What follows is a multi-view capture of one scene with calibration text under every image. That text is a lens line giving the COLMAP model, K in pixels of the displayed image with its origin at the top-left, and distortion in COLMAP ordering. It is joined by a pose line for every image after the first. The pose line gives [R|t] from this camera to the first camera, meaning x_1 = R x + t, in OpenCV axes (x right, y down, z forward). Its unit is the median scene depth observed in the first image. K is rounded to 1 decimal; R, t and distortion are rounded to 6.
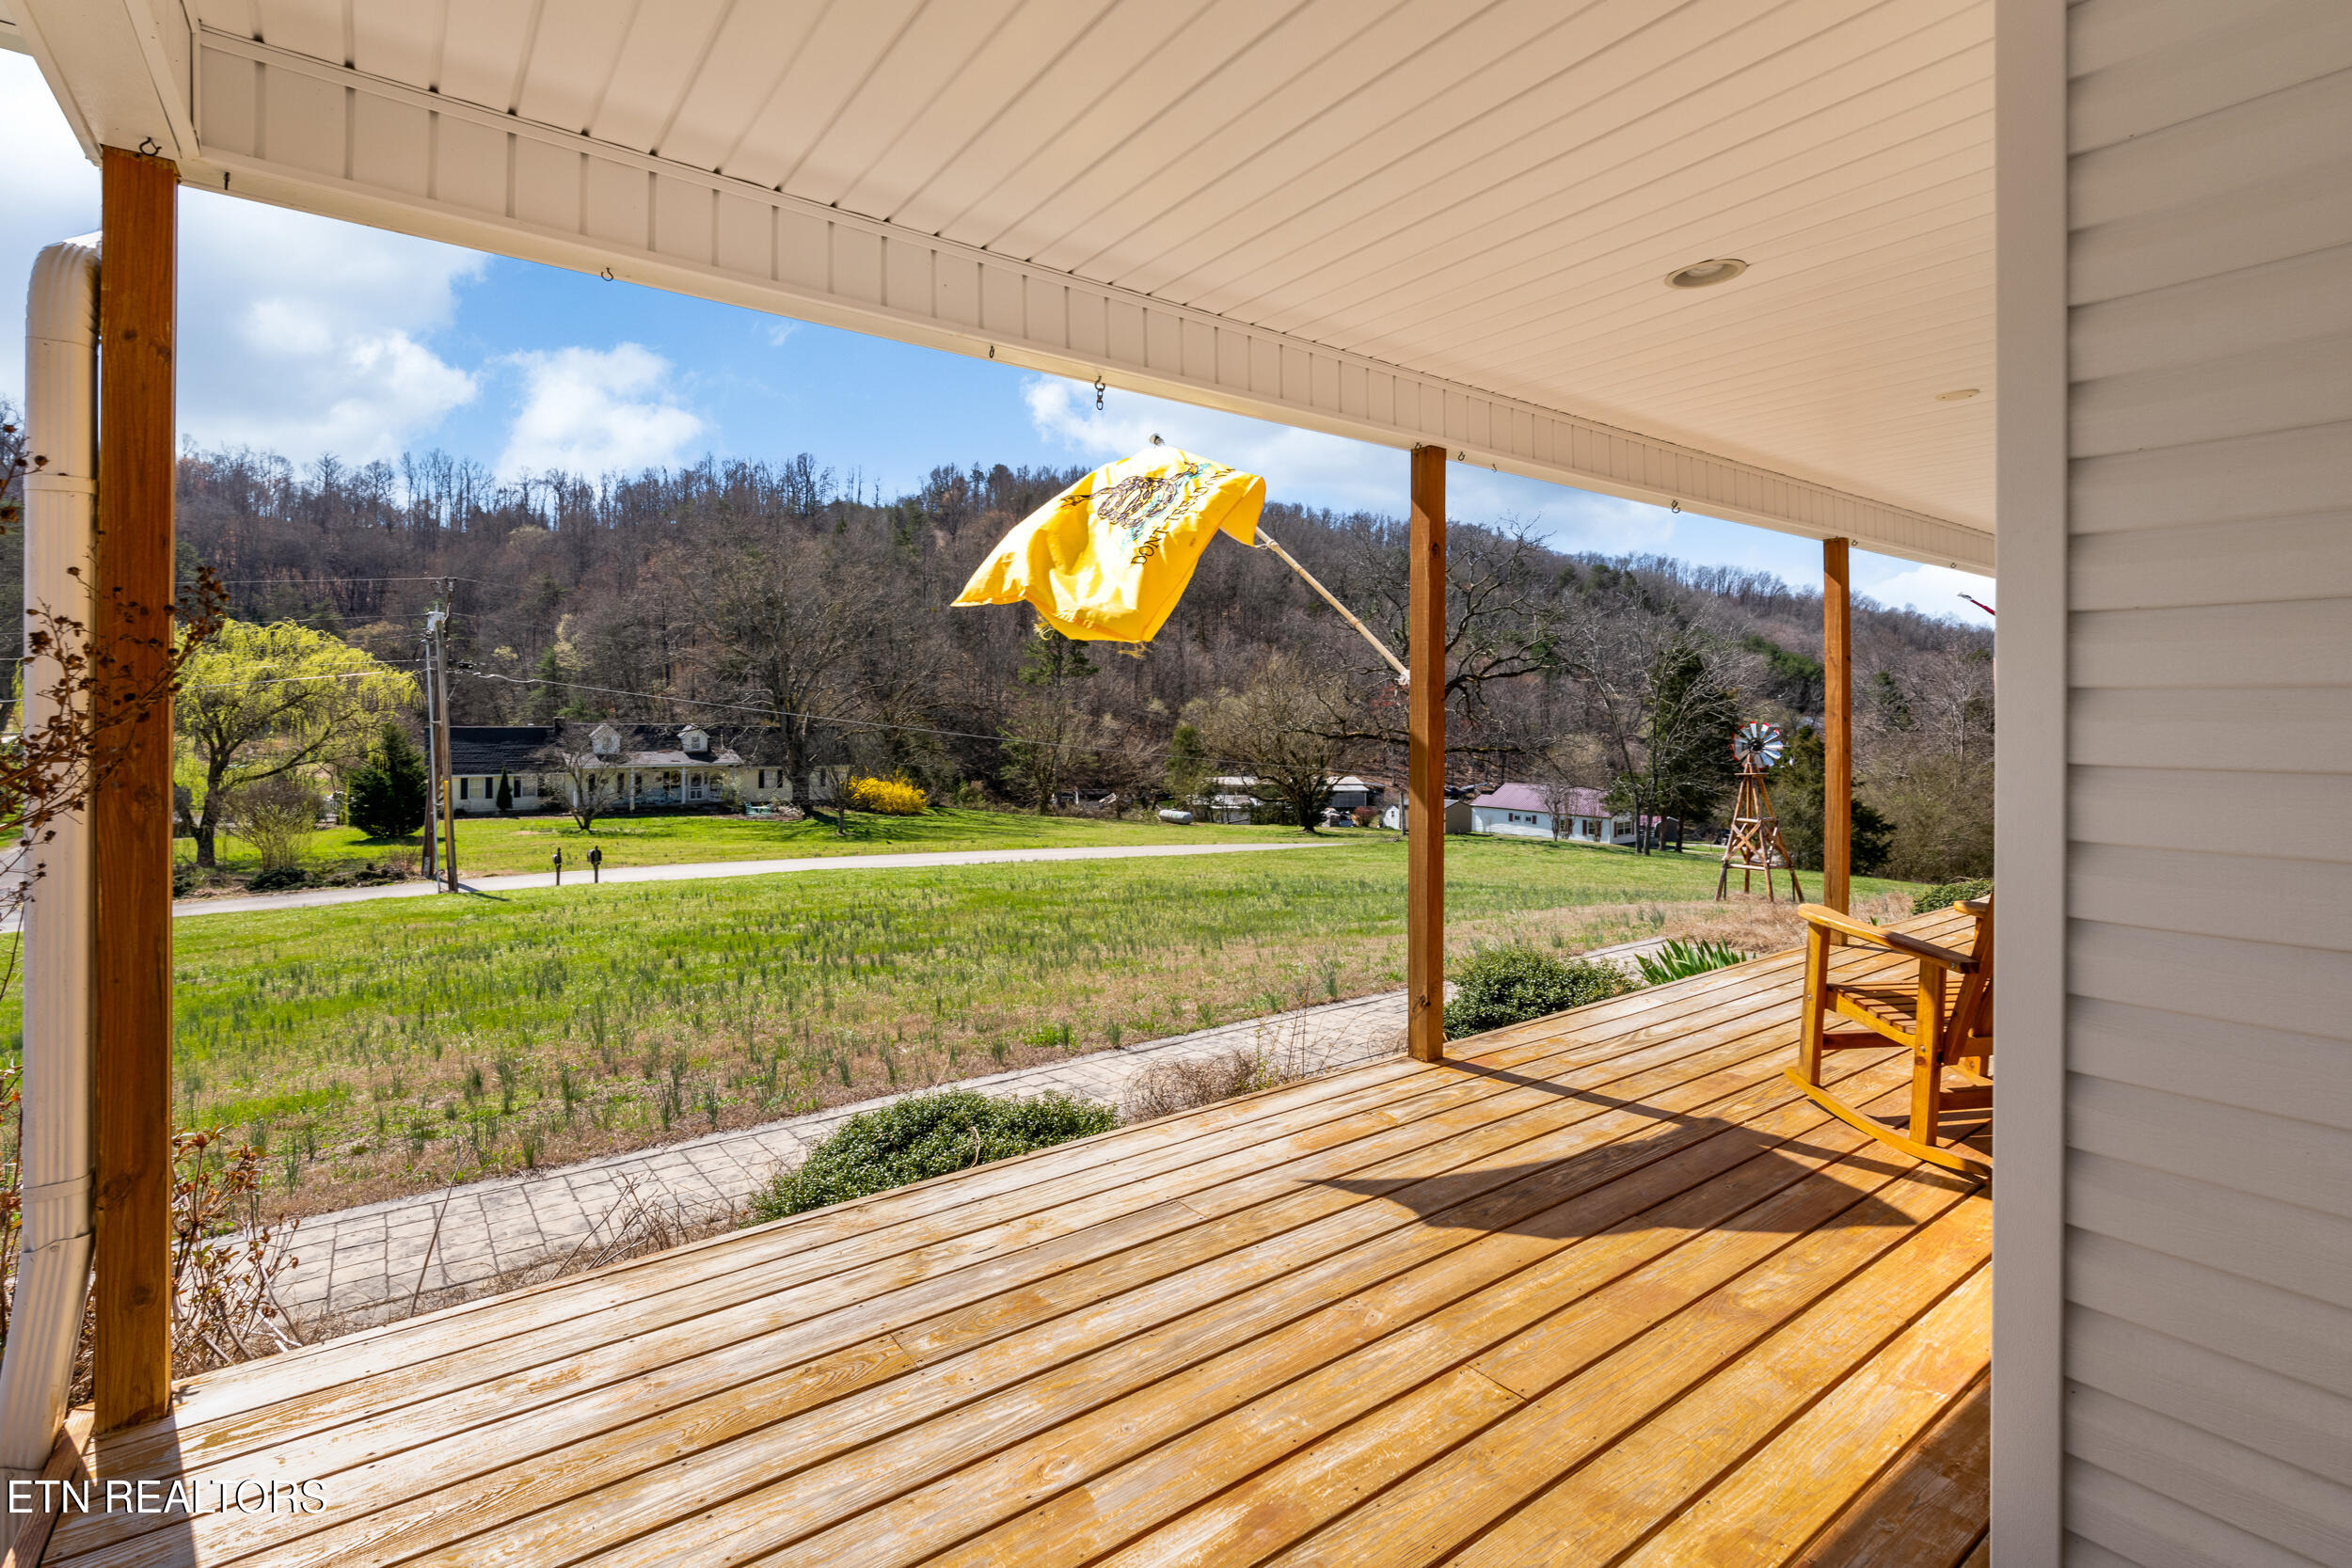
lens RADIAL K [[1065.4, 0, 1180.7], [0, 1065.4, 735.9], [0, 0, 1]] dist [0.000339, 0.000016]
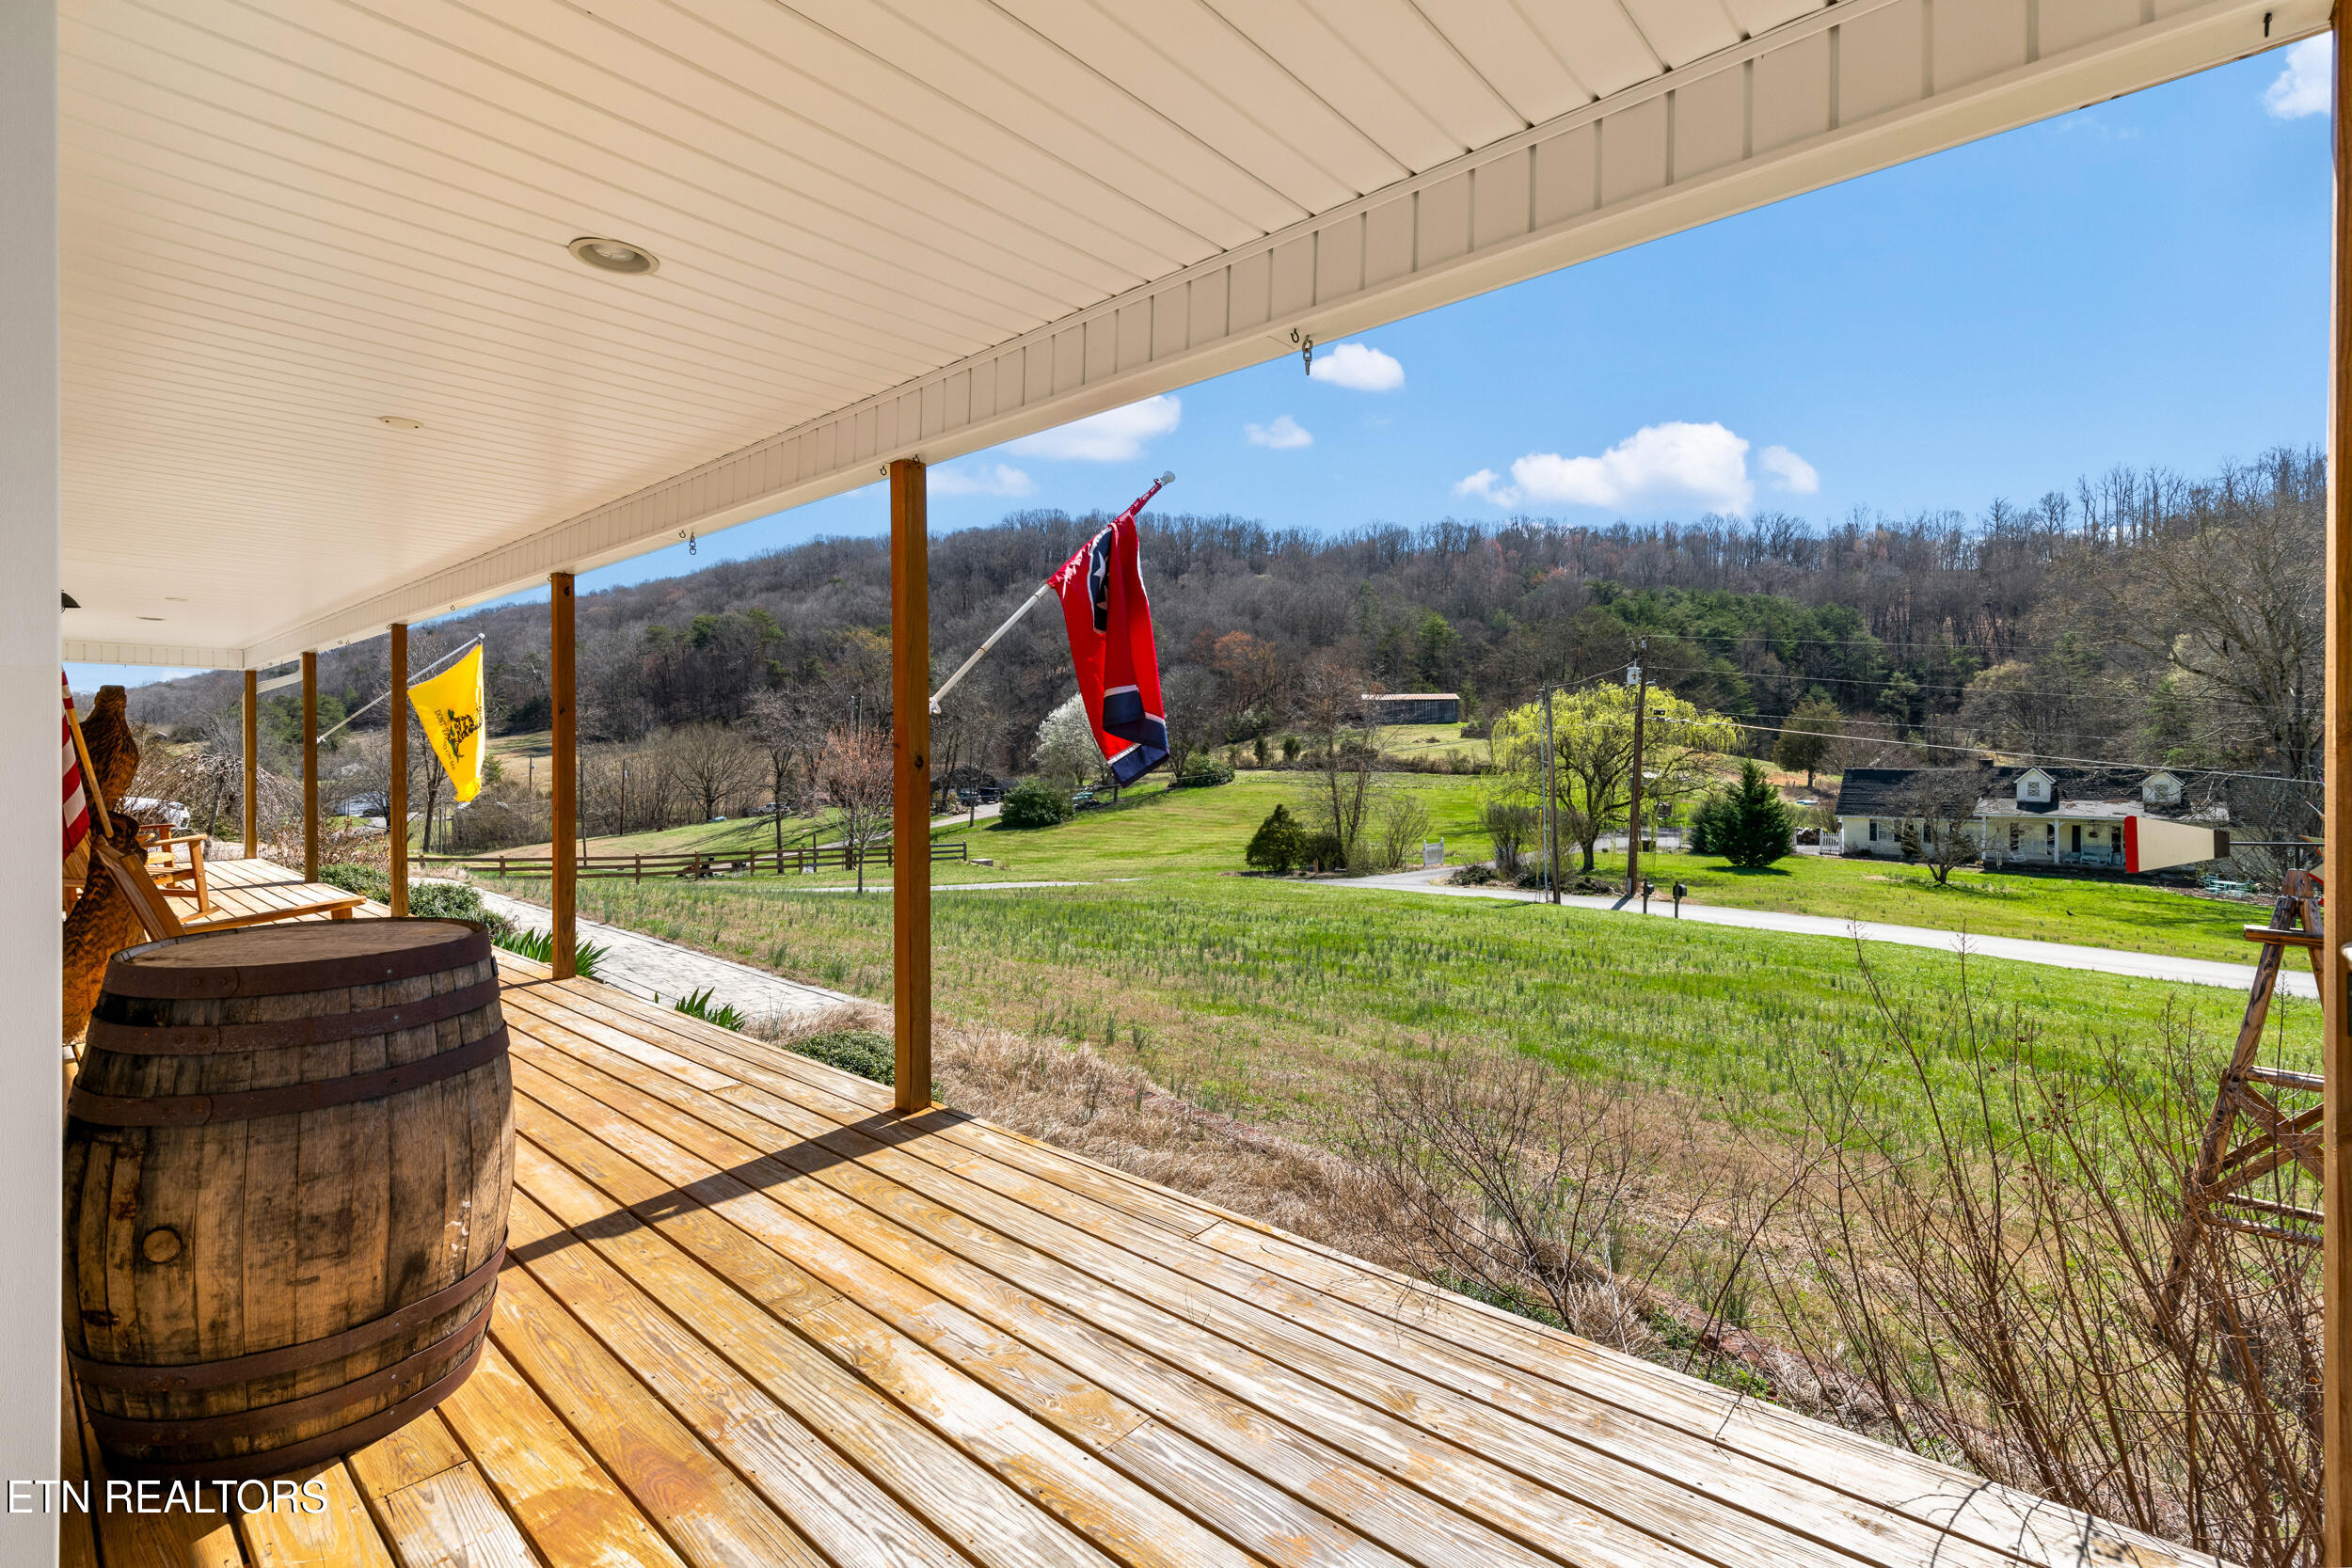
lens RADIAL K [[1083.9, 0, 1176.0], [0, 1083.9, 784.0], [0, 0, 1]] dist [-0.000002, 0.000008]
pose [[0.203050, 0.026256, -0.978816, 0.232781], [-0.022370, 0.999504, 0.022170, -0.001381], [0.978913, 0.017395, 0.203537, 0.195983]]
